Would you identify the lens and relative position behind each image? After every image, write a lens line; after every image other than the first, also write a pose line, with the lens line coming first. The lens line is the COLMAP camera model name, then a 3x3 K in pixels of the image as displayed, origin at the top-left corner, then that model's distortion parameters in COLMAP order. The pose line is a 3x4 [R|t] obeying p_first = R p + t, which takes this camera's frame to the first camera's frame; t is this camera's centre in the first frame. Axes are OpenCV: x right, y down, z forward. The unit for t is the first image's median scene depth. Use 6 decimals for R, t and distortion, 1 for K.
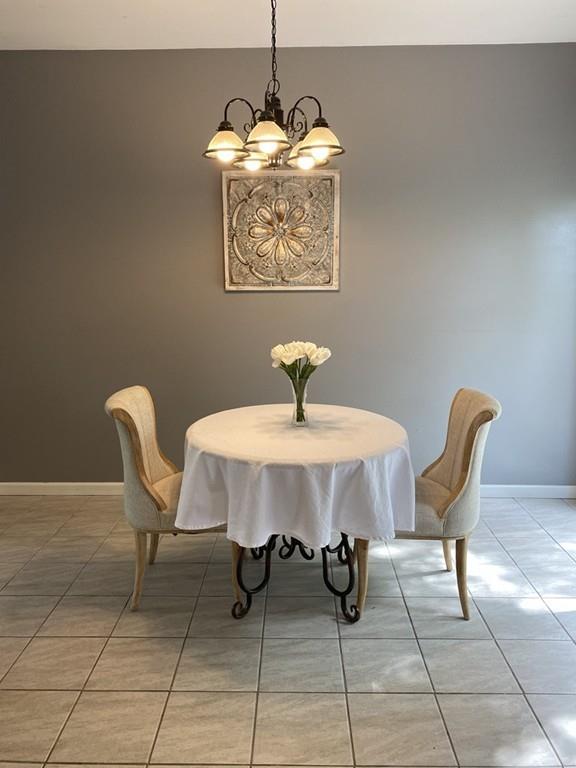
lens RADIAL K [[587.0, 0, 286.4], [0, 587.0, 376.0], [0, 0, 1]] dist [0.029129, -0.028410]
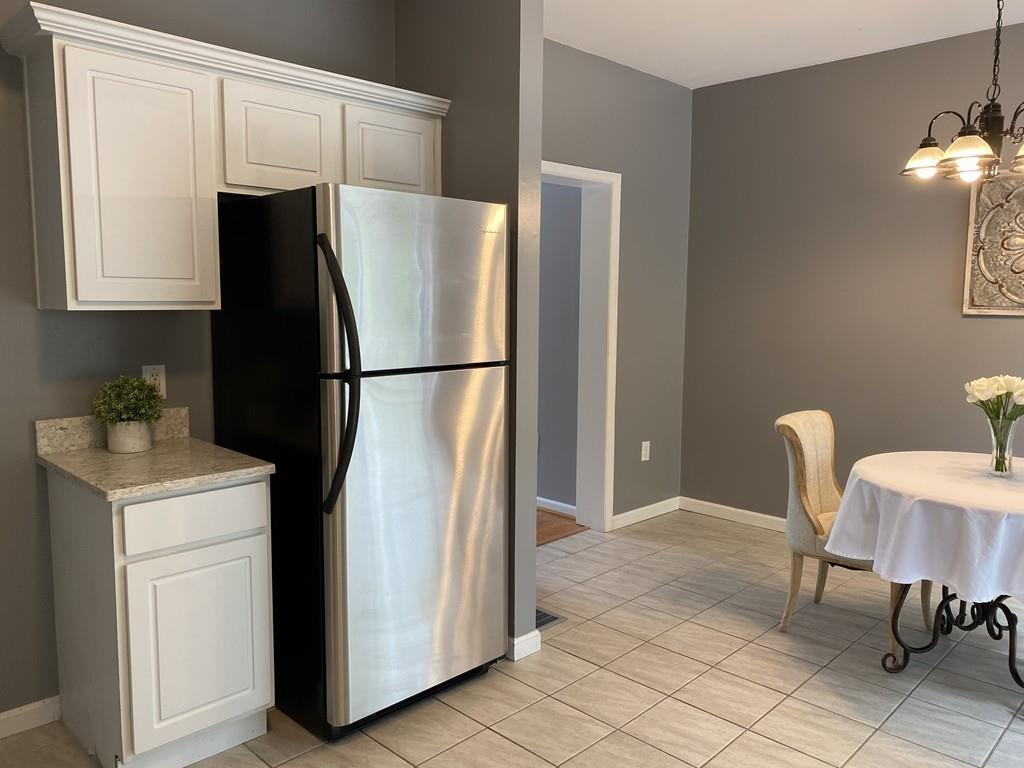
lens RADIAL K [[782.6, 0, 506.7], [0, 782.6, 382.9], [0, 0, 1]] dist [0.029129, -0.028410]
pose [[0.722533, 0.085761, -0.685996, 0.294323], [-0.120943, 0.992654, -0.003287, 0.044082], [0.680675, 0.085342, 0.727598, -0.333504]]
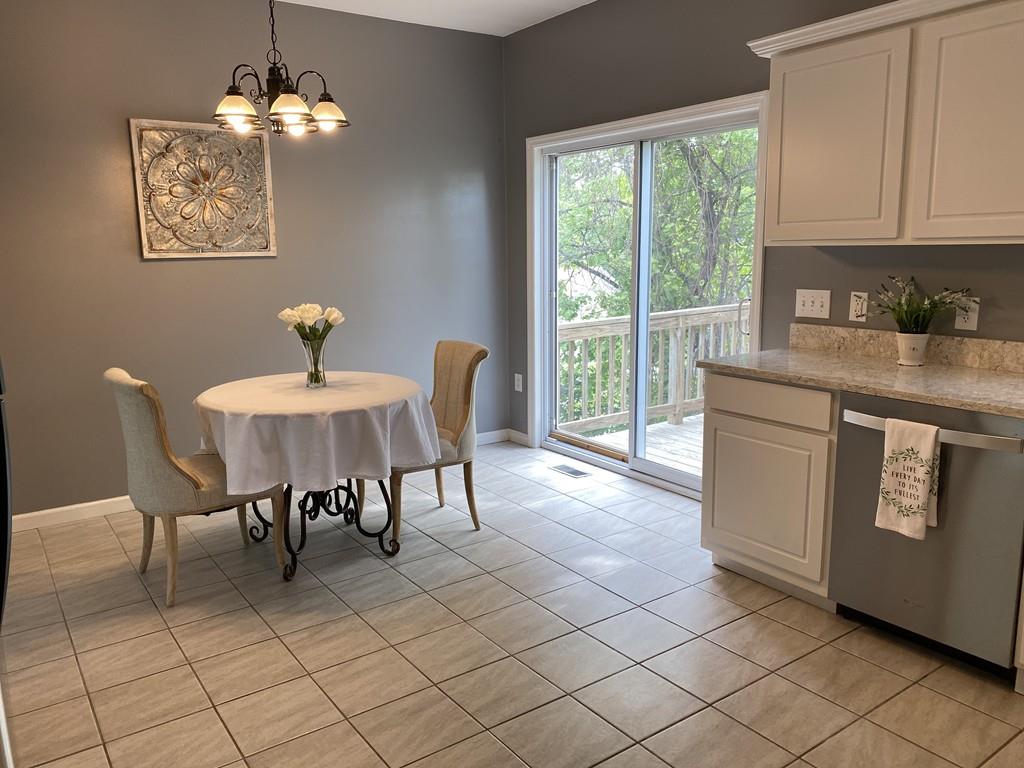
lens RADIAL K [[782.6, 0, 512.4], [0, 782.6, 381.2], [0, 0, 1]] dist [0.029129, -0.028410]
pose [[0.803642, -0.109563, 0.584940, -0.532966], [0.107152, 0.993483, 0.038871, 0.062588], [-0.585387, 0.031439, 0.810144, -0.328119]]
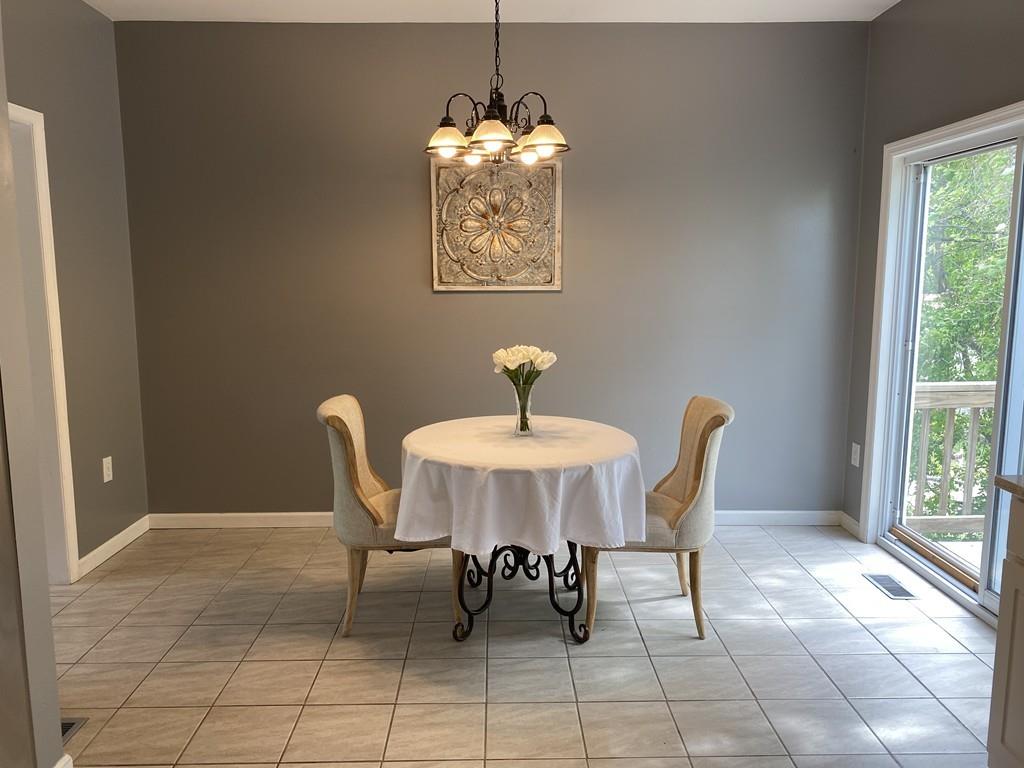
lens RADIAL K [[782.6, 0, 509.5], [0, 782.6, 378.4], [0, 0, 1]] dist [0.029129, -0.028410]
pose [[0.999427, -0.003114, 0.033715, -0.044009], [0.004144, 0.999525, -0.030527, 0.034004], [-0.033604, 0.030649, 0.998965, -0.263527]]
